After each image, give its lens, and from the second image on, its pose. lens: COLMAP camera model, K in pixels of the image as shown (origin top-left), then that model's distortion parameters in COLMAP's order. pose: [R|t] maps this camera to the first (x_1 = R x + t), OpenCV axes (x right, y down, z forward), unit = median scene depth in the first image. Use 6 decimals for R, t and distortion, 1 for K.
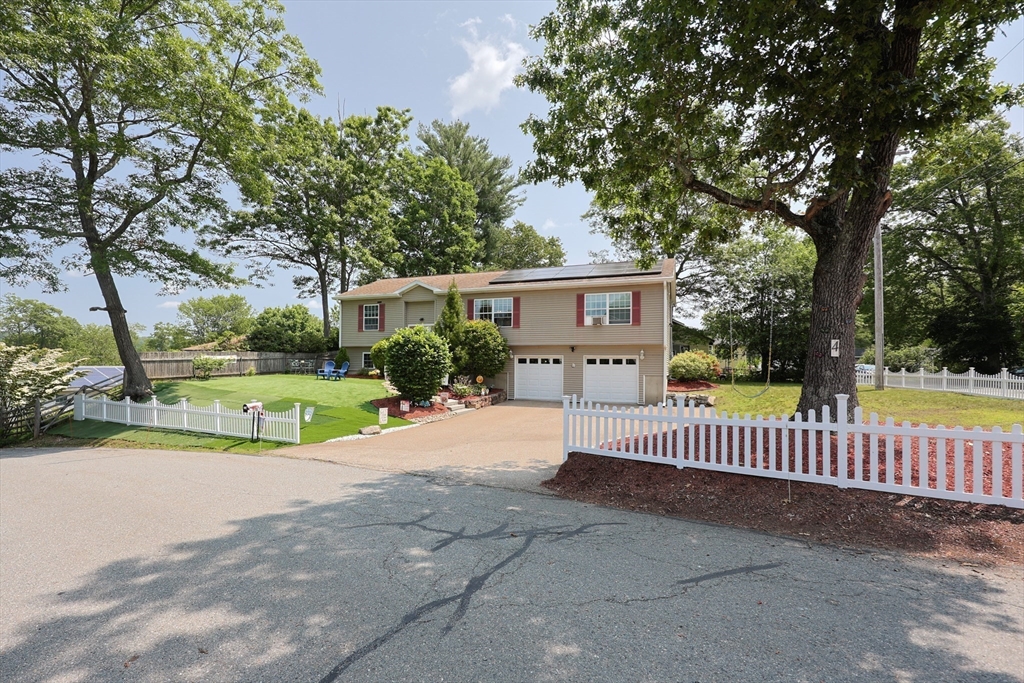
lens RADIAL K [[415.6, 0, 512.3], [0, 415.6, 336.8], [0, 0, 1]] dist [-0.000373, -0.000070]
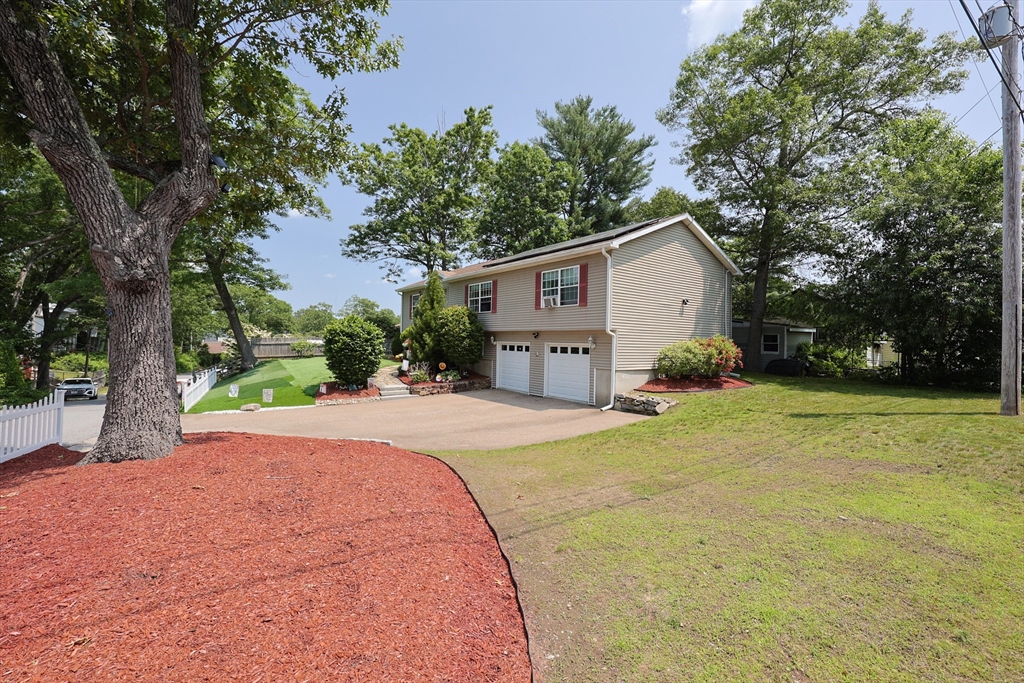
lens RADIAL K [[414.7, 0, 513.2], [0, 414.7, 314.0], [0, 0, 1]] dist [-0.014283, -0.000021]
pose [[0.856312, -0.029079, -0.515640, 0.536996], [0.024832, 0.999577, -0.015131, -0.003062], [0.515862, 0.000152, 0.856672, 0.216572]]
